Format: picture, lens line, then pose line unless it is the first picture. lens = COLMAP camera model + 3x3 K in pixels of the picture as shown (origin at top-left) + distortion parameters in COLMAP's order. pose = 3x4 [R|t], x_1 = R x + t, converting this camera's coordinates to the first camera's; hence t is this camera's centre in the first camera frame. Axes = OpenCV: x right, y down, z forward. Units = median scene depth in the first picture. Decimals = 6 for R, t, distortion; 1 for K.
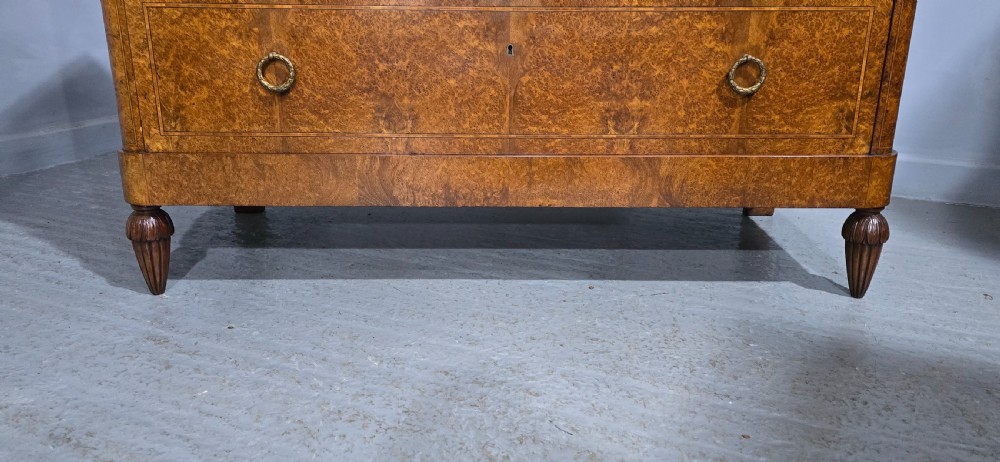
lens RADIAL K [[762.7, 0, 501.8], [0, 762.7, 235.3], [0, 0, 1]] dist [0.111457, -0.188316]
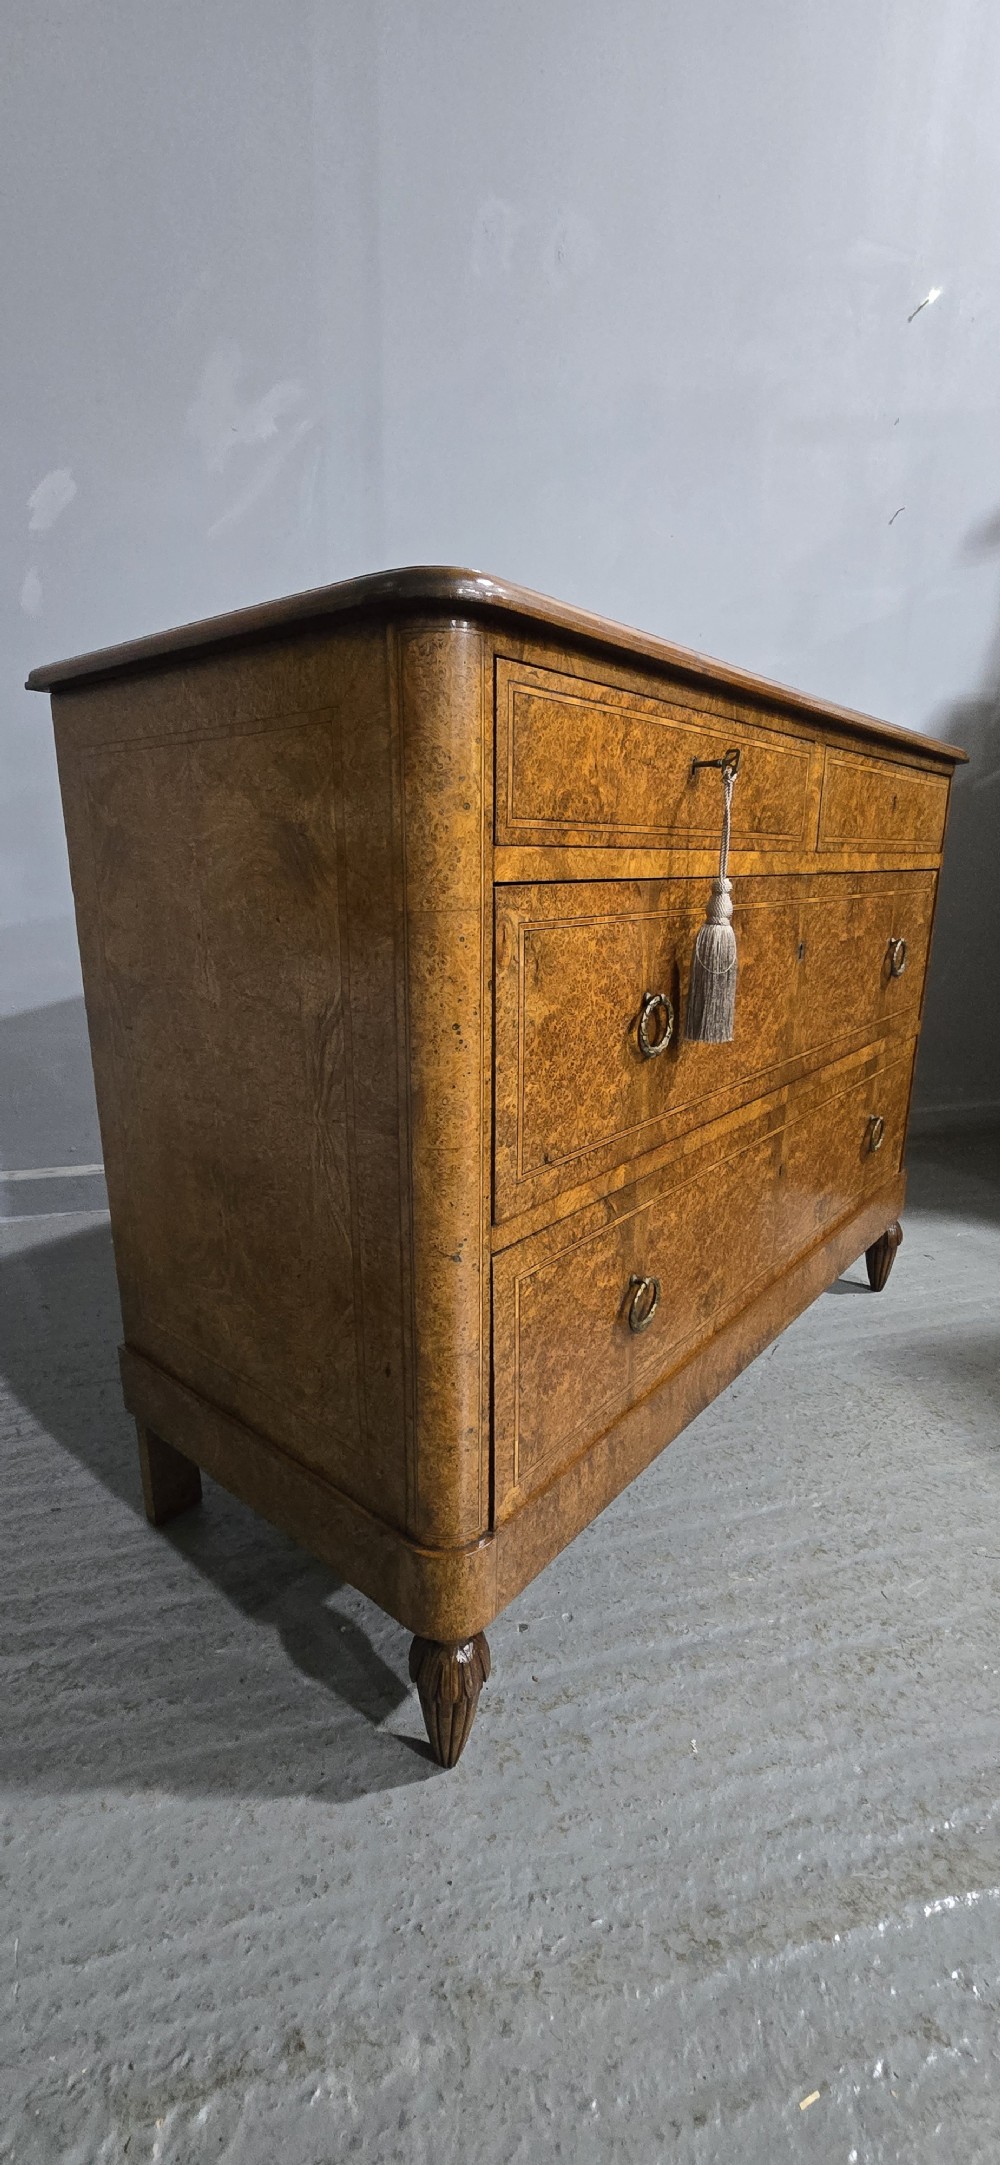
lens RADIAL K [[881.3, 0, 498.2], [0, 881.3, 1089.2], [0, 0, 1]] dist [0.001435, 0.000051]
pose [[0.645999, -0.197610, 0.737316, -0.852114], [0.236329, 0.970228, 0.052974, -0.438727], [-0.725833, 0.140028, 0.673468, 0.549726]]
